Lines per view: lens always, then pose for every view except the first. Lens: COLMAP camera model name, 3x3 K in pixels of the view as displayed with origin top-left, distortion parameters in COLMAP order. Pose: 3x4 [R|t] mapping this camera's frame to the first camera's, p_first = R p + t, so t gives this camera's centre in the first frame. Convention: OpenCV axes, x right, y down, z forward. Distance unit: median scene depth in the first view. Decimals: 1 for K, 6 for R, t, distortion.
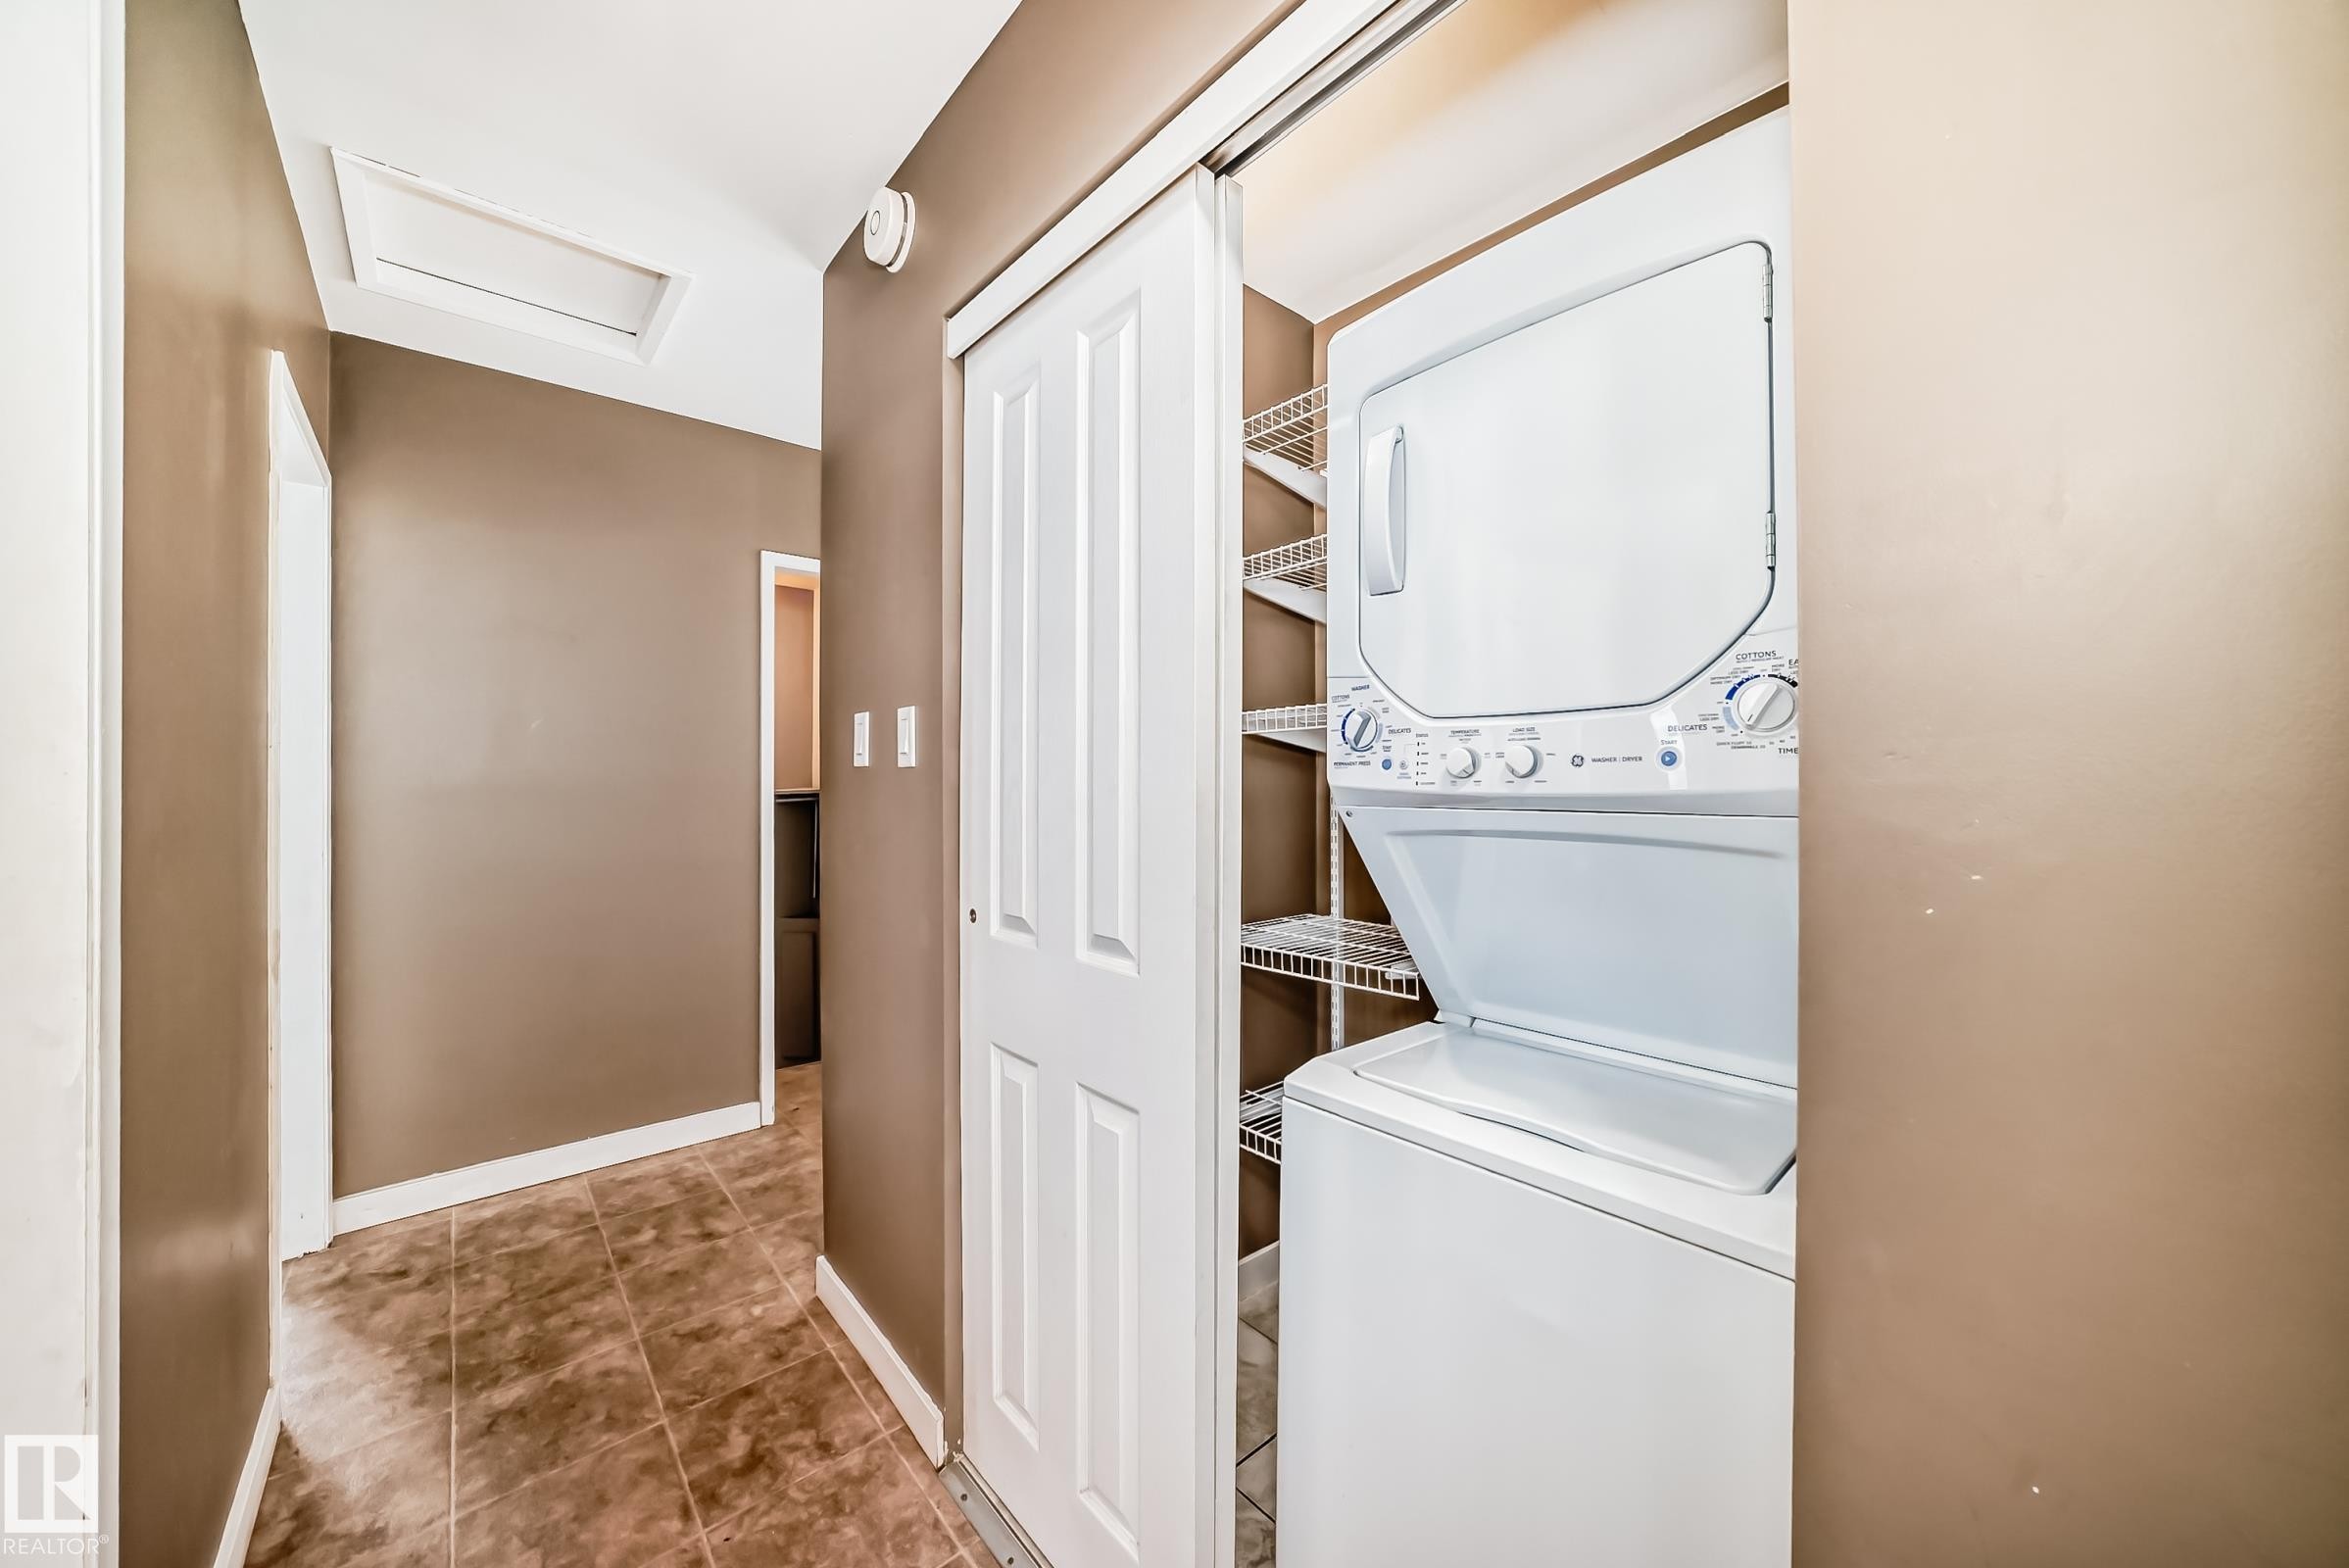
lens RADIAL K [[823.0, 0, 1153.2], [0, 823.0, 783.4], [0, 0, 1]] dist [-0.017033, 0.003487]
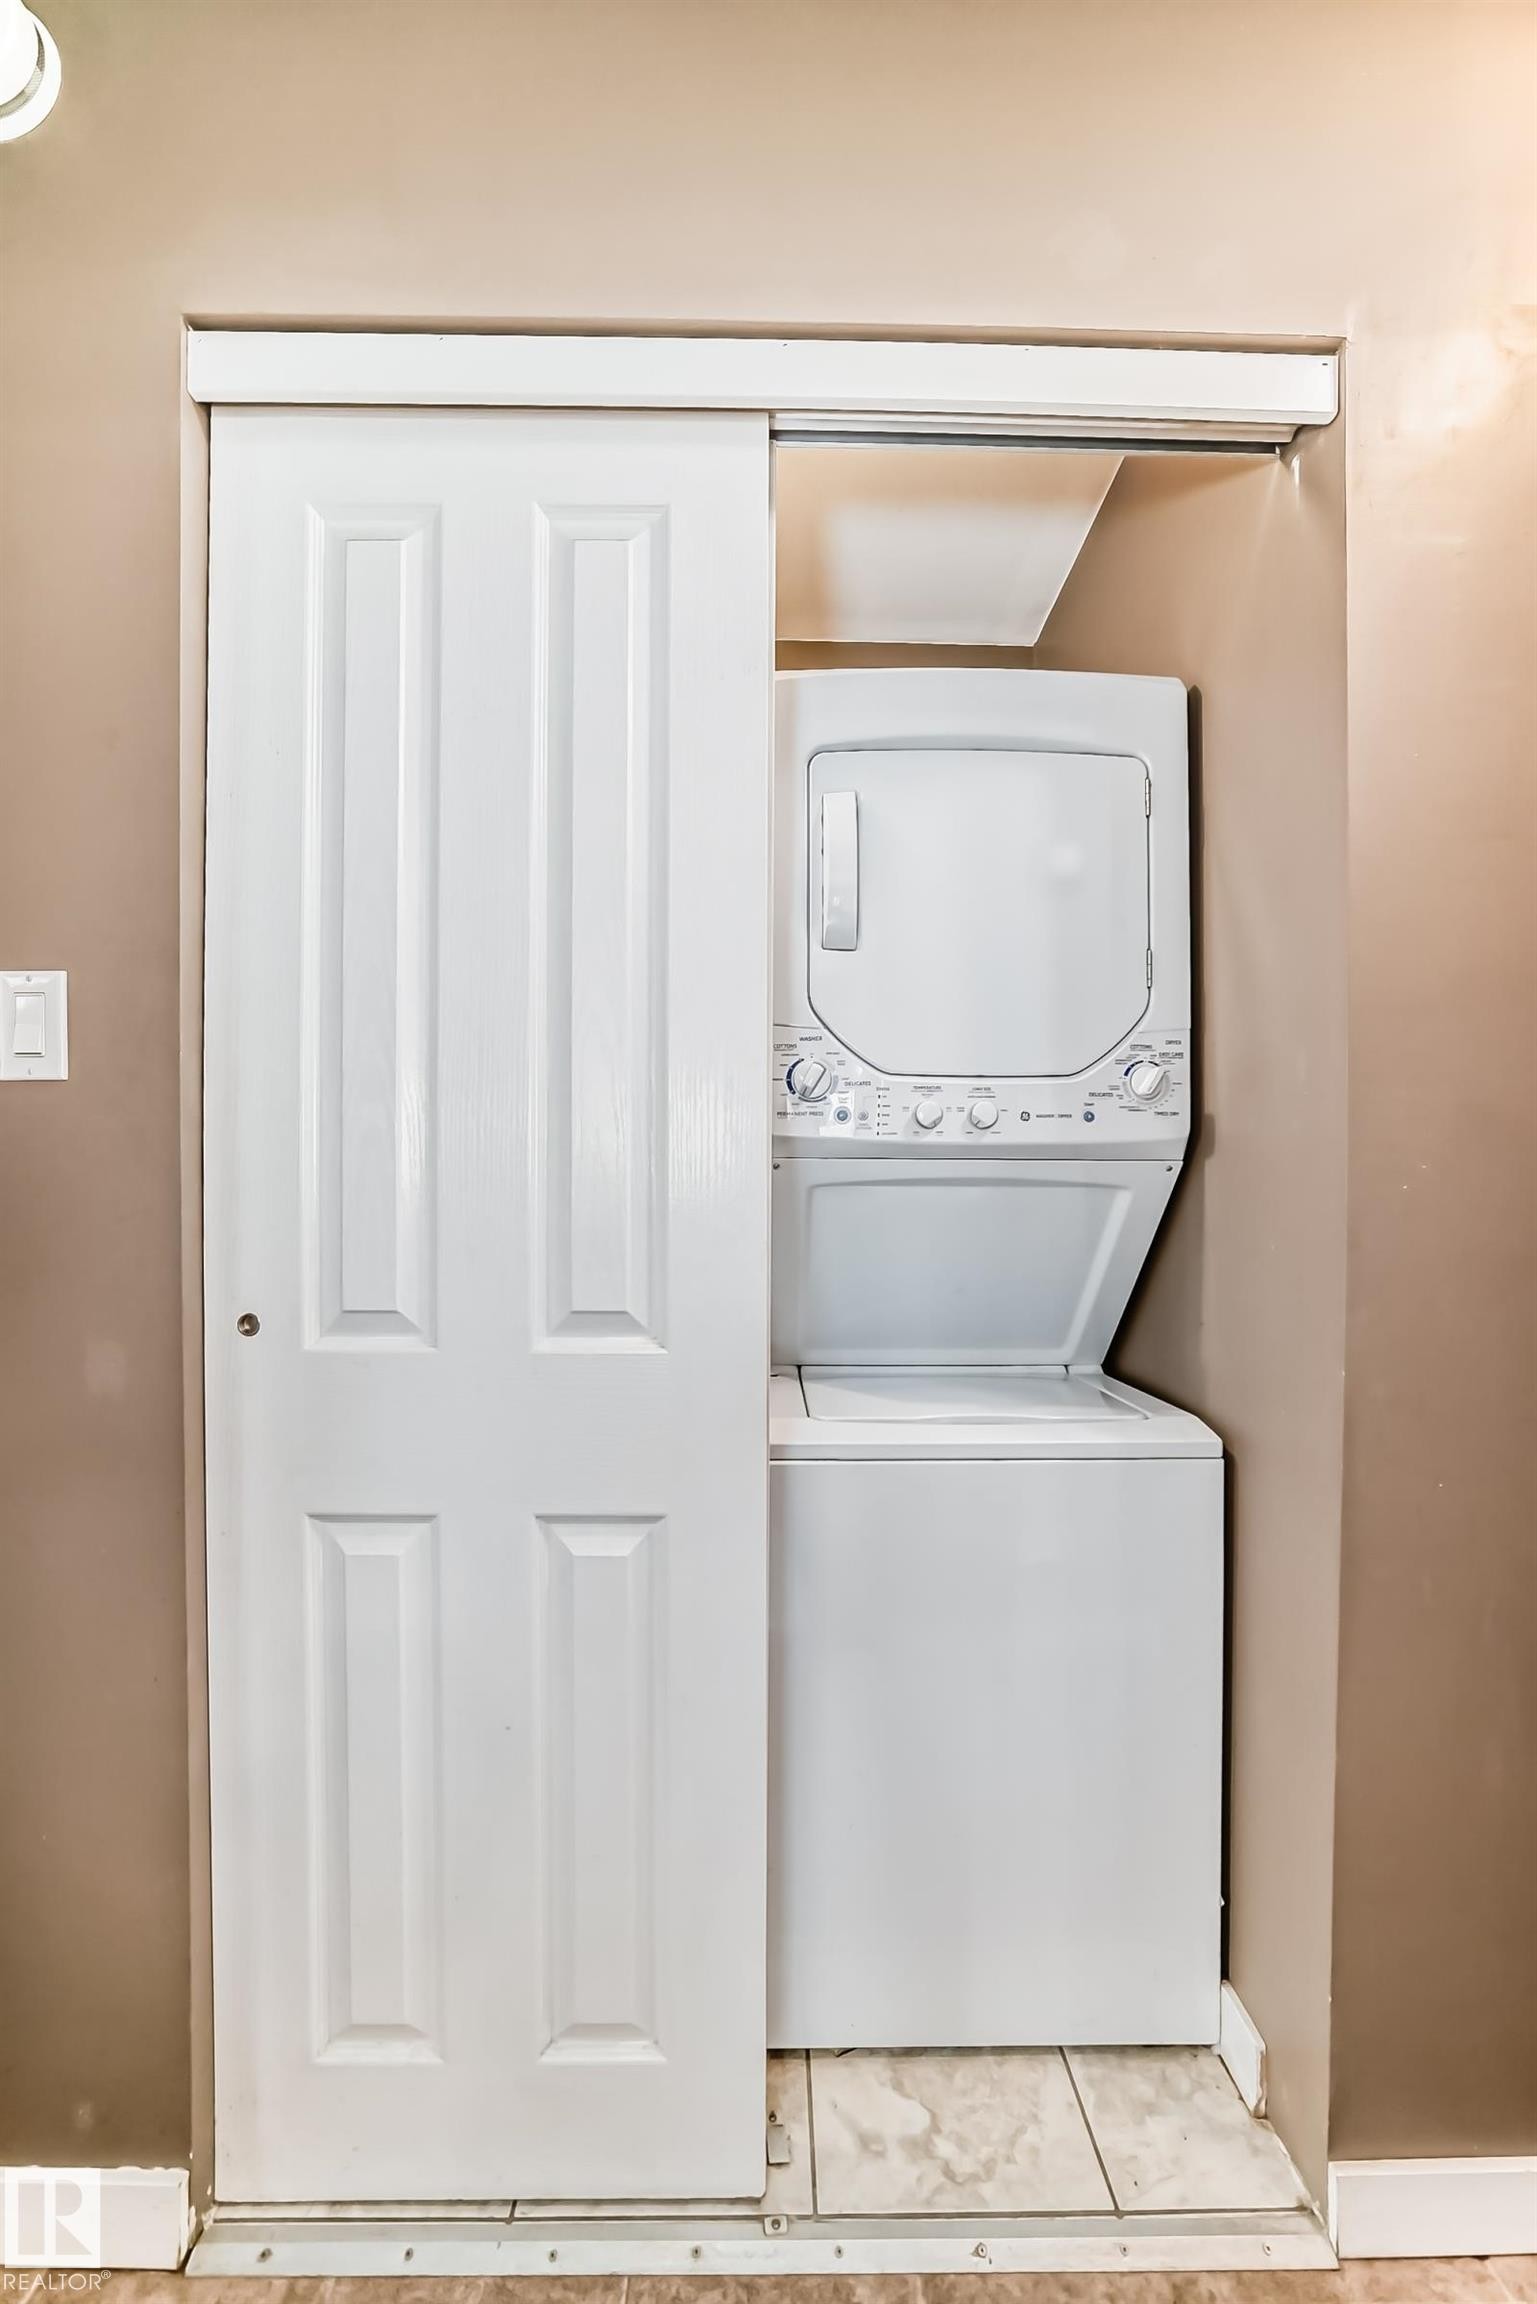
lens RADIAL K [[807.2, 0, 781.2], [0, 807.2, 1201.3], [0, 0, 1]] dist [-0.017033, 0.003487]
pose [[0.646998, -0.001474, 0.762490, -0.434578], [-0.008183, 0.999927, 0.008876, 0.061894], [-0.762448, -0.011983, 0.646939, 0.311878]]
